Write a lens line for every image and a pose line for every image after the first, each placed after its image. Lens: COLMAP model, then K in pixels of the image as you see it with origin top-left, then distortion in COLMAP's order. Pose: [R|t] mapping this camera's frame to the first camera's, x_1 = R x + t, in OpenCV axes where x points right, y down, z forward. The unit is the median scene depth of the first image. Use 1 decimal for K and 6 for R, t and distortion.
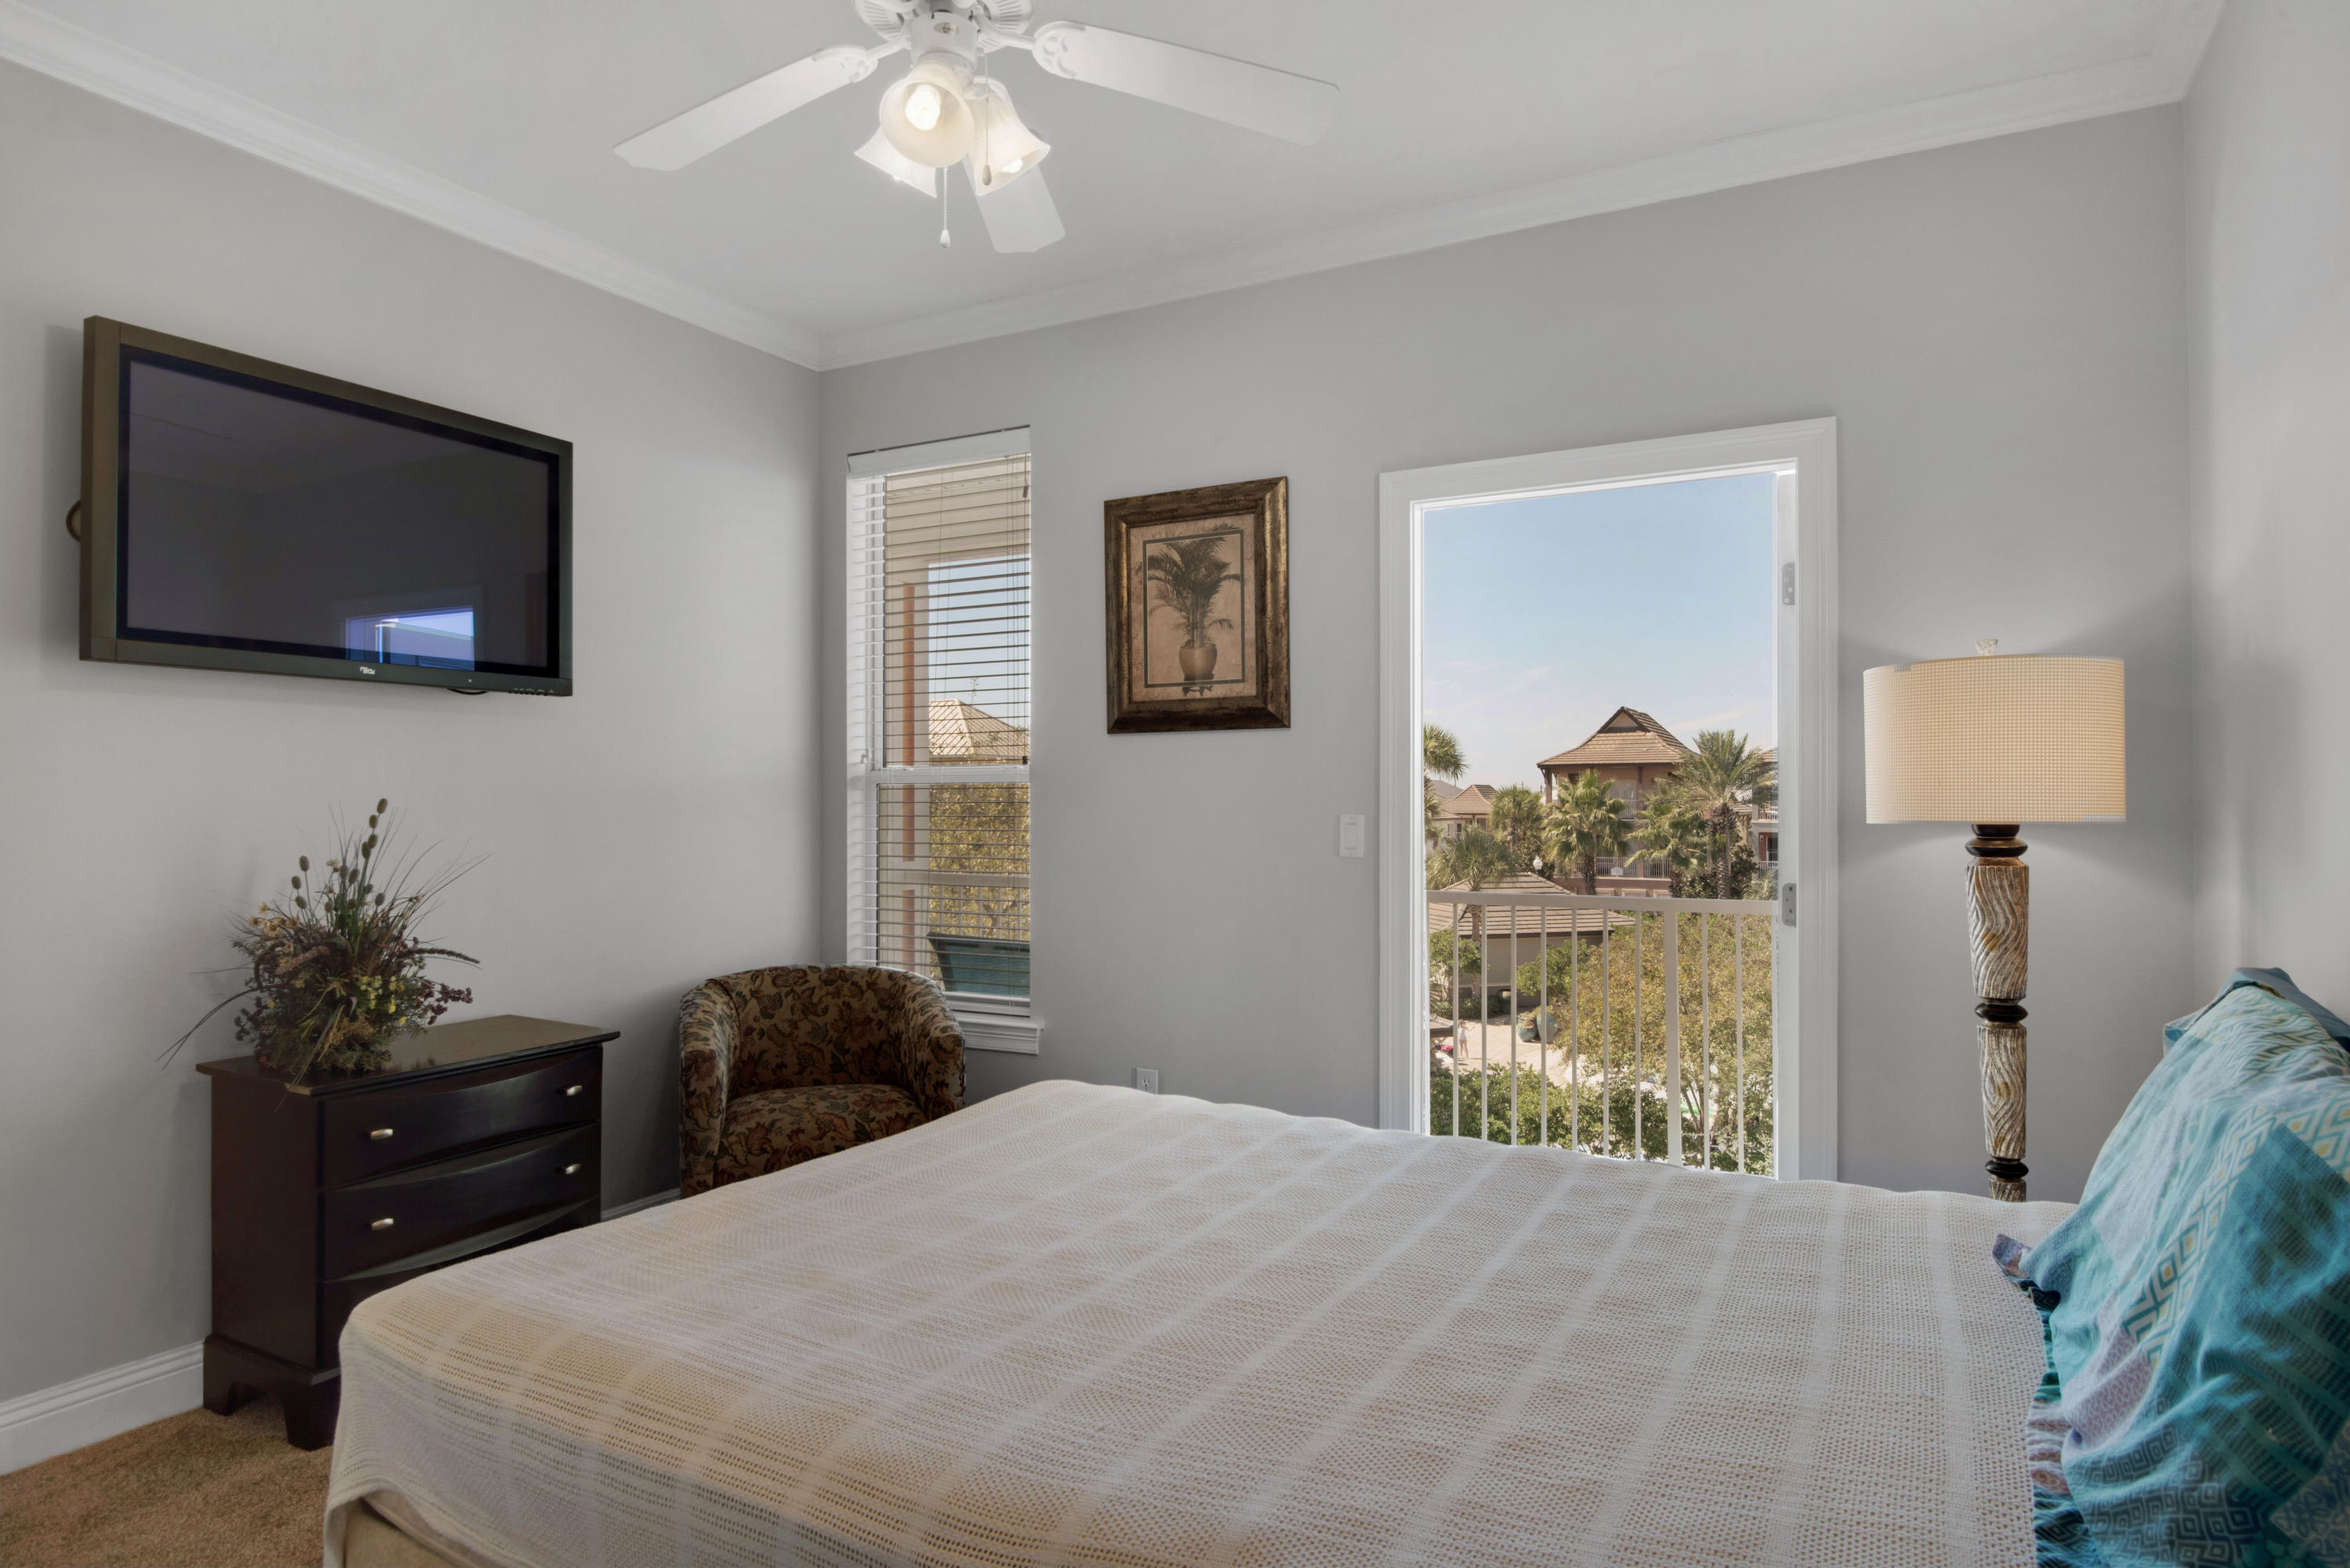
lens RADIAL K [[1318.9, 0, 1173.1], [0, 1318.9, 795.4], [0, 0, 1]] dist [-0.000001, 0.001405]
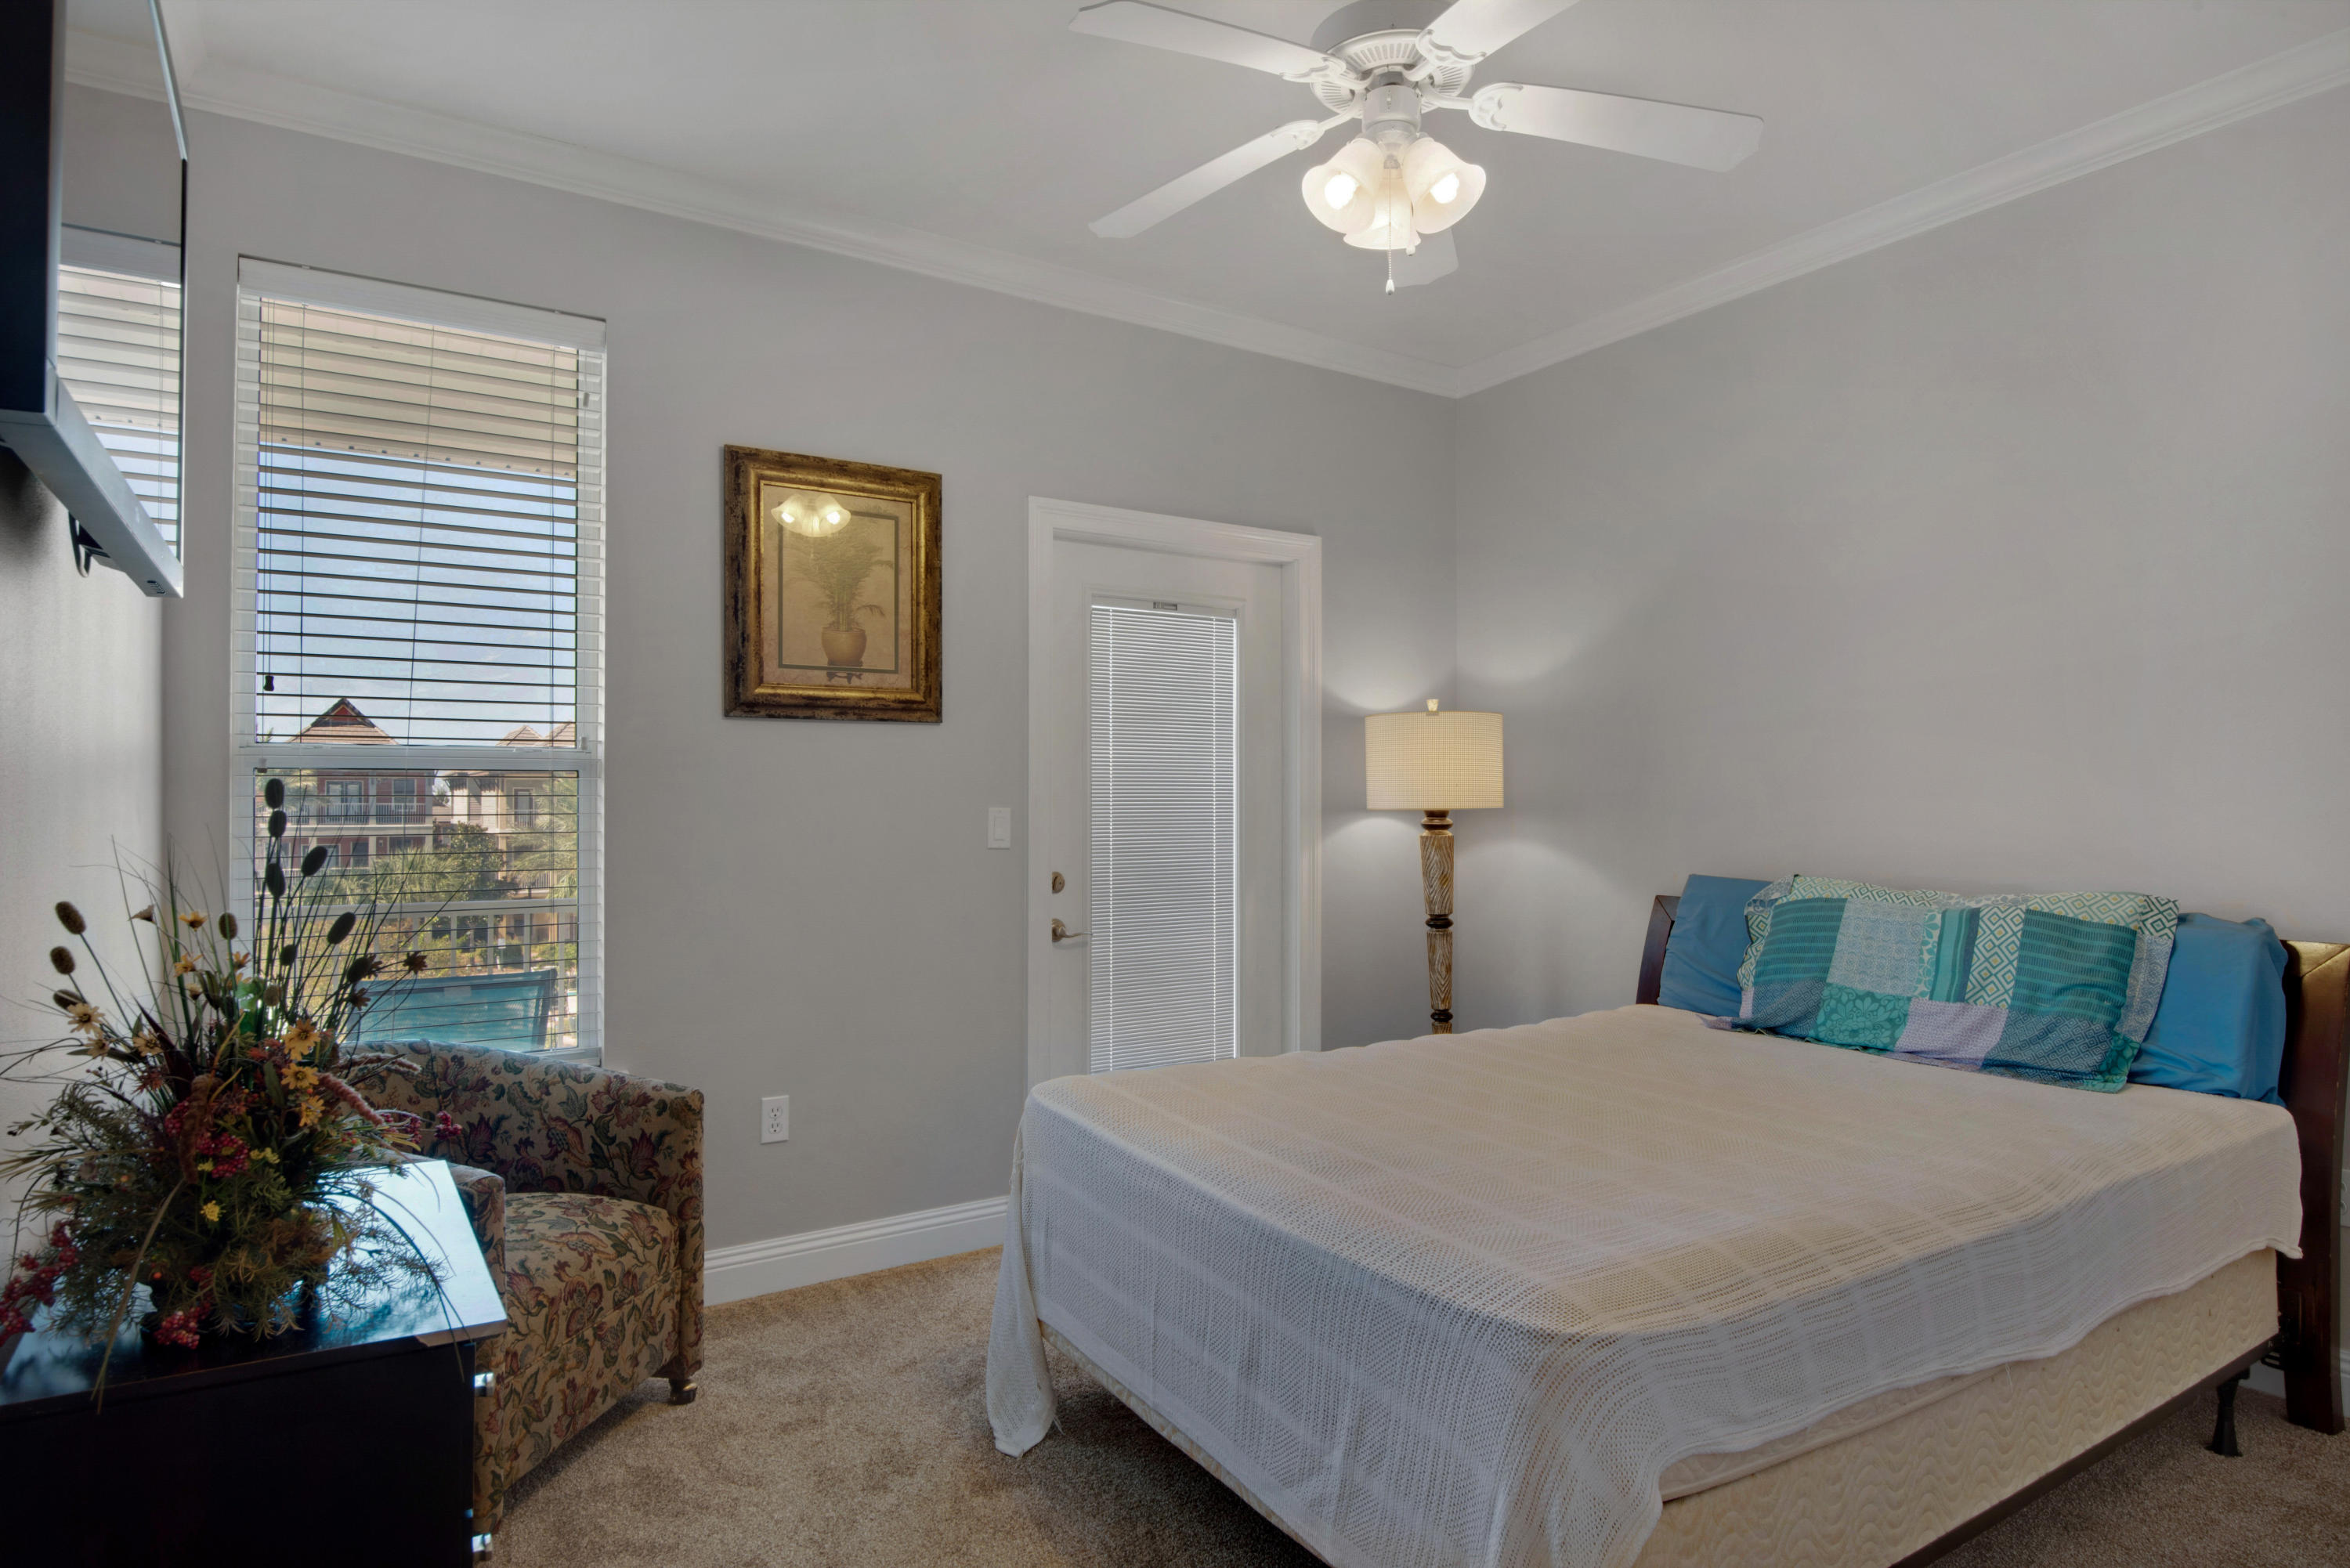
lens RADIAL K [[1318.9, 0, 1173.4], [0, 1318.9, 774.9], [0, 0, 1]] dist [-0.000001, 0.001405]
pose [[0.467906, 0.020234, 0.883547, -0.718415], [-0.003815, 0.999775, -0.020876, 0.008841], [-0.883770, 0.006398, 0.467878, 0.368785]]
